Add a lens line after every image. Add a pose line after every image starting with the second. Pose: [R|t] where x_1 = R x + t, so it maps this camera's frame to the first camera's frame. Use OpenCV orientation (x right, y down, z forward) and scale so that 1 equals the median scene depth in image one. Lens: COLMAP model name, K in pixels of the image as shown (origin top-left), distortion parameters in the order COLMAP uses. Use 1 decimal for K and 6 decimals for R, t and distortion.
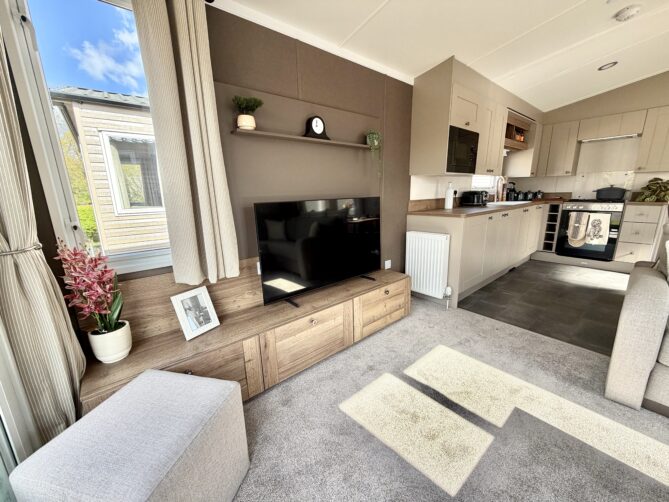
lens RADIAL K [[266.1, 0, 334.2], [0, 266.1, 251.6], [0, 0, 1]] dist [0.000931, -0.000115]
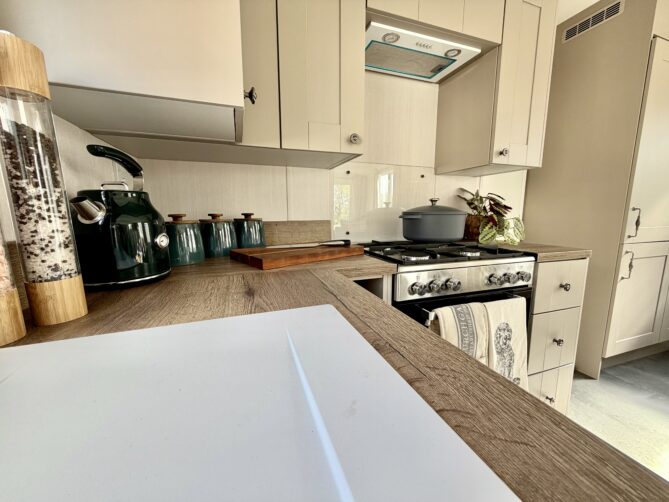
lens RADIAL K [[266.1, 0, 334.2], [0, 266.1, 251.6], [0, 0, 1]] dist [0.000931, -0.000115]
pose [[0.354365, -0.116318, 0.927845, 0.695715], [0.205216, 0.977718, 0.044194, -0.232506], [-0.912311, 0.174748, 0.370340, 1.034572]]
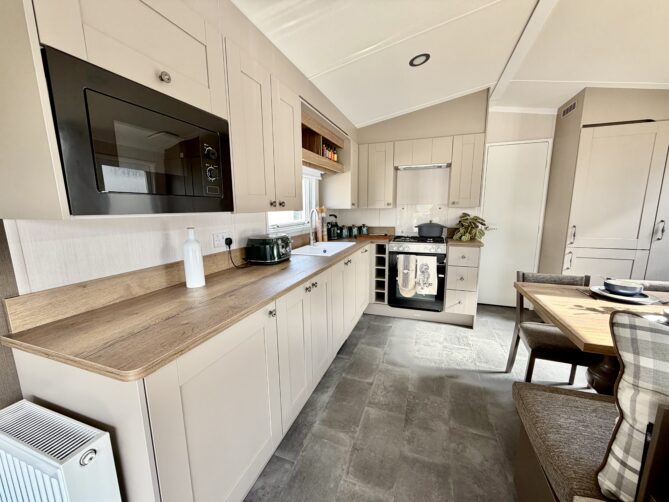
lens RADIAL K [[266.1, 0, 334.2], [0, 266.1, 251.6], [0, 0, 1]] dist [0.000931, -0.000115]
pose [[0.868002, -0.070146, 0.491581, 0.356577], [0.103557, 0.993776, -0.041048, -0.151550], [-0.485642, 0.086536, 0.869864, 0.427752]]
